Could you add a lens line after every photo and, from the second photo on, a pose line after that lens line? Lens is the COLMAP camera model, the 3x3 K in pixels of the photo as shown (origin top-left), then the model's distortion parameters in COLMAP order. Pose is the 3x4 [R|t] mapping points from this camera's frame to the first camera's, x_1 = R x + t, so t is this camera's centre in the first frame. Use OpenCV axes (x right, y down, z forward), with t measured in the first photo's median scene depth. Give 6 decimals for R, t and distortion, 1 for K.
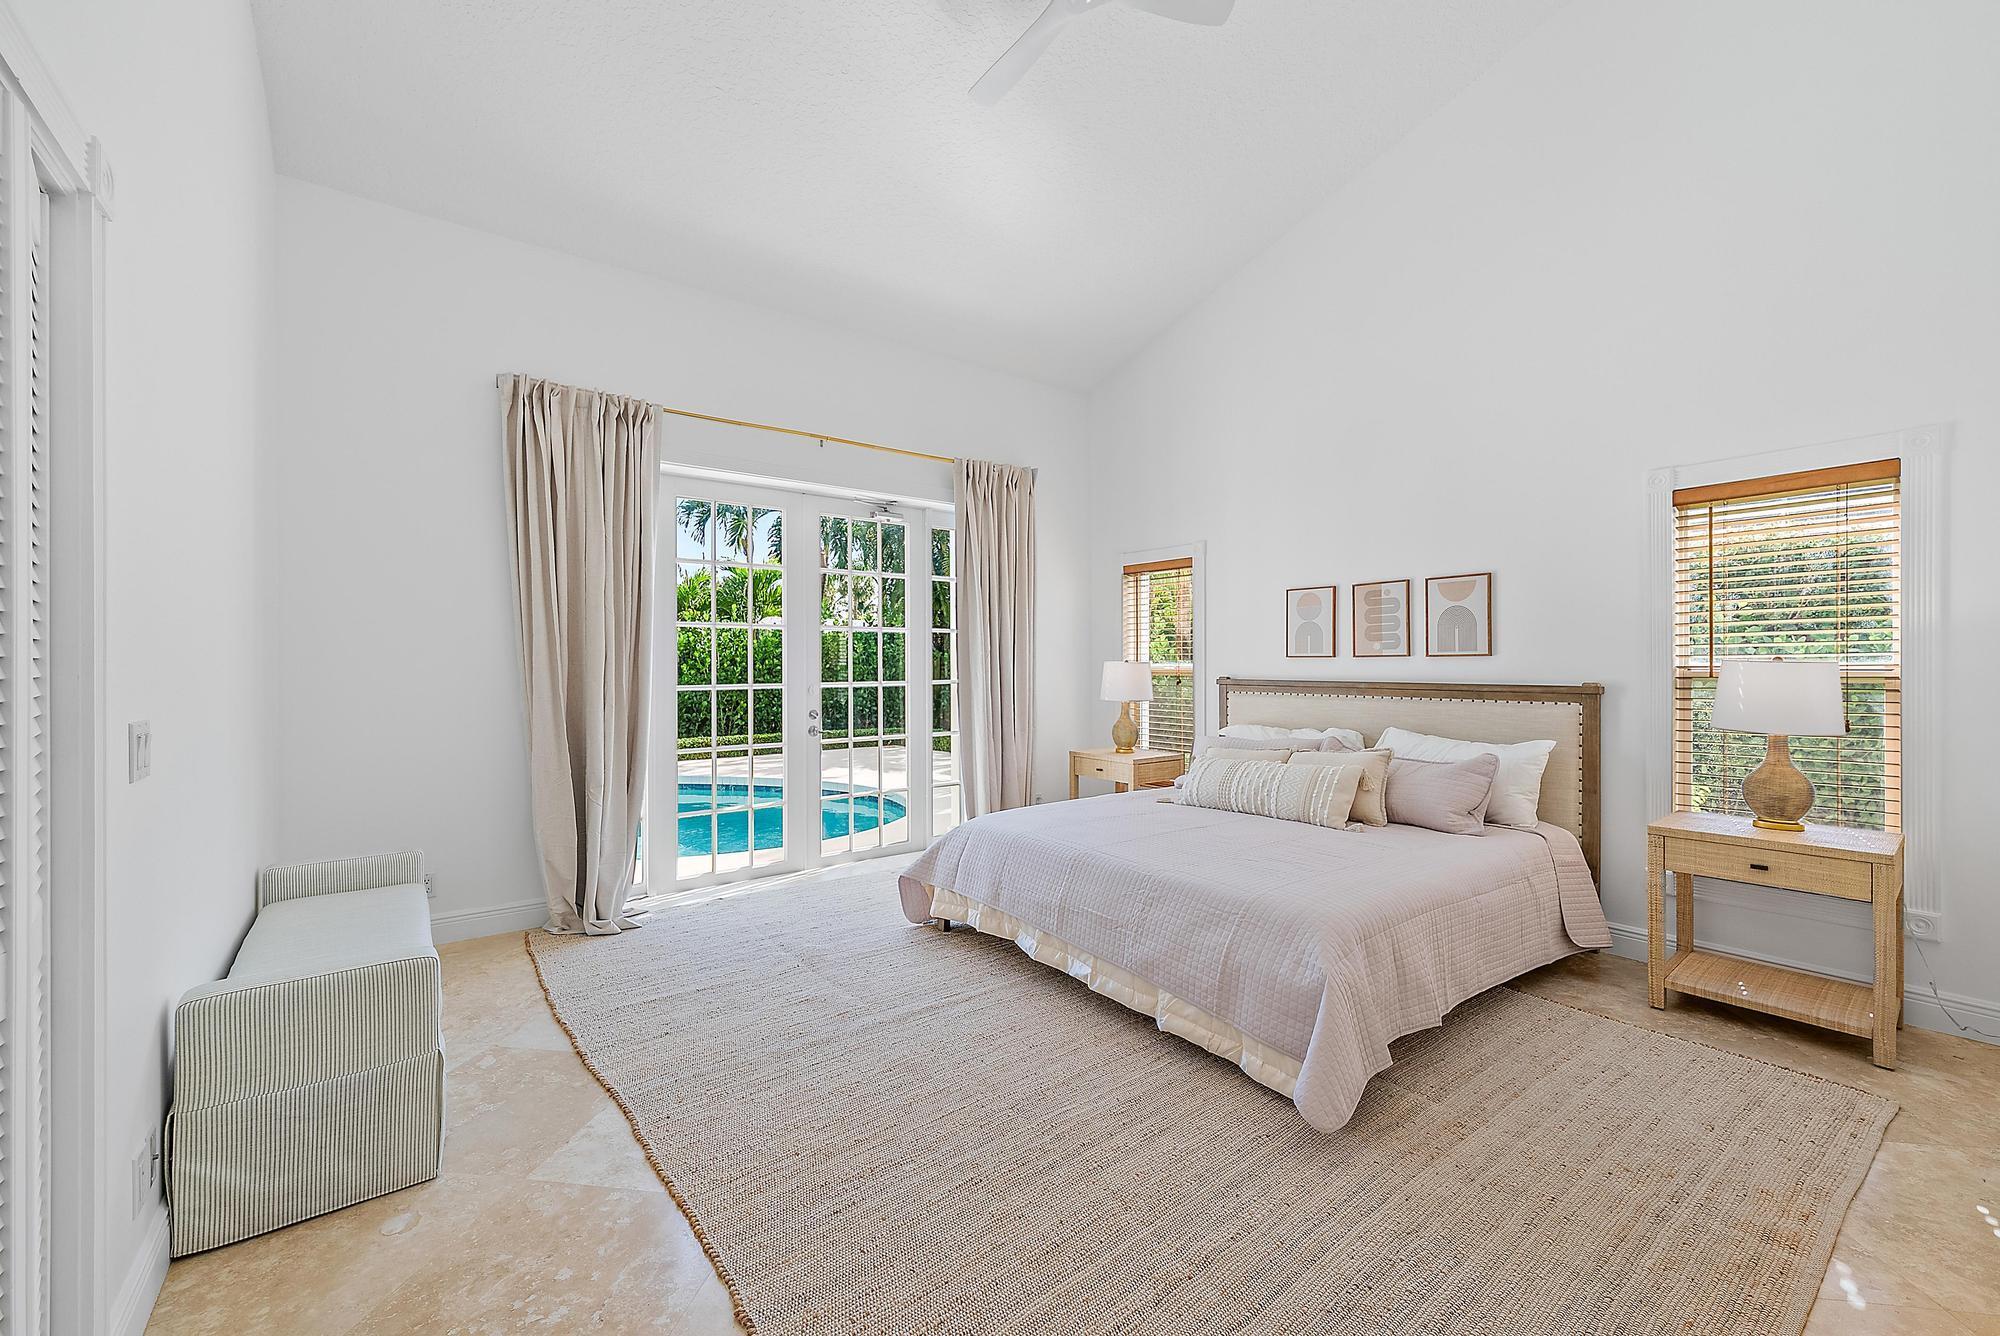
lens RADIAL K [[792.4, 0, 1021.0], [0, 792.4, 664.9], [0, 0, 1]] dist [-0.000264, 0.000010]
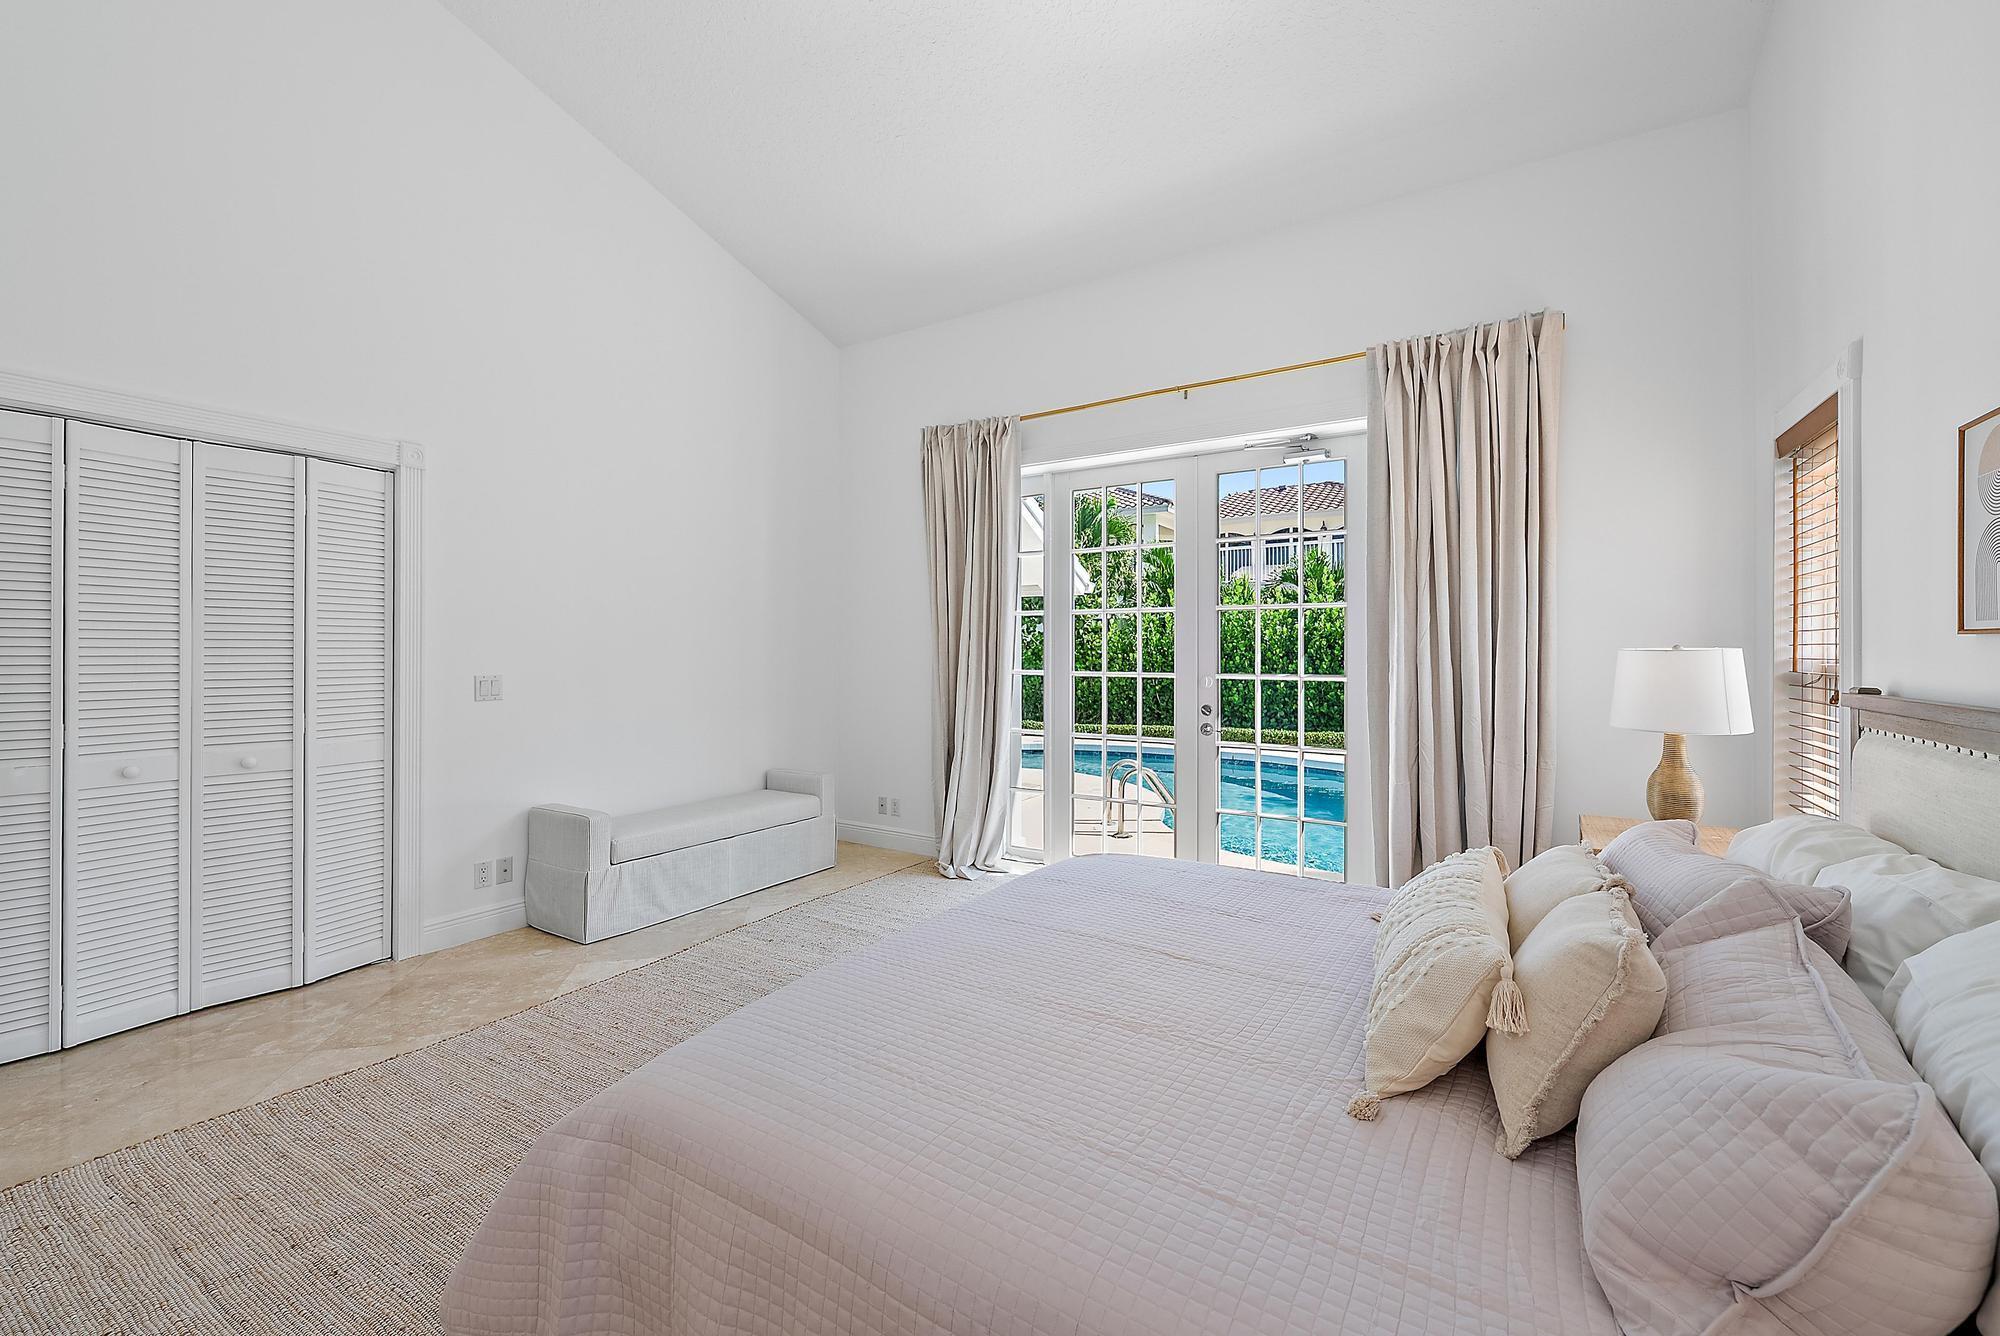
lens RADIAL K [[817.0, 0, 996.5], [0, 817.0, 649.9], [0, 0, 1]] dist [0.000140, 0.000019]
pose [[0.339085, -0.001980, -0.940754, 0.544715], [-0.003462, 0.999988, -0.003352, 0.001658], [0.940749, 0.004393, 0.339075, 0.537518]]
